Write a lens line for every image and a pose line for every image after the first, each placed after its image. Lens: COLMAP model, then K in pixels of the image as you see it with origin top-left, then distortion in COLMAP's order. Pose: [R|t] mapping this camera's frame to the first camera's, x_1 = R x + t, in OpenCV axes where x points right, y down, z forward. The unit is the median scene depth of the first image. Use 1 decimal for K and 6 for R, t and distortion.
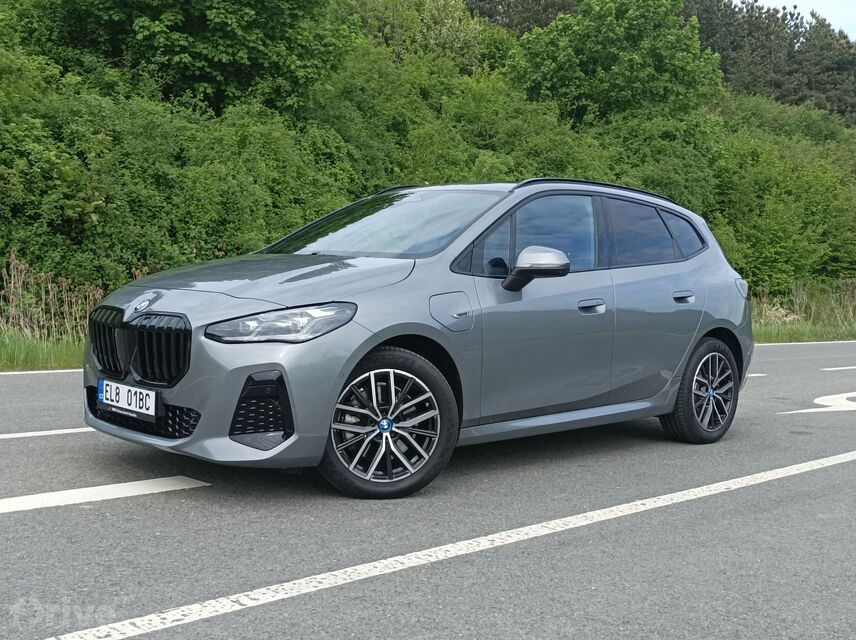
lens RADIAL K [[970.4, 0, 428.0], [0, 970.4, 320.0], [0, 0, 1]] dist [0.007108, -0.031502]
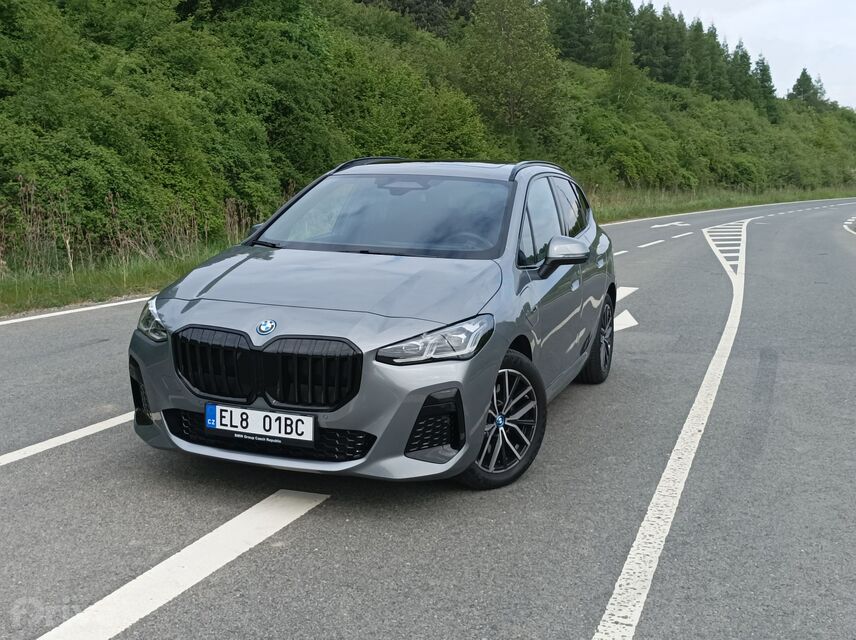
lens RADIAL K [[970.4, 0, 428.0], [0, 970.4, 320.0], [0, 0, 1]] dist [0.007108, -0.031502]
pose [[0.897366, -0.073447, 0.435132, -0.581807], [0.022095, 0.992293, 0.121924, -0.137700], [-0.440733, -0.099796, 0.892073, 0.077850]]
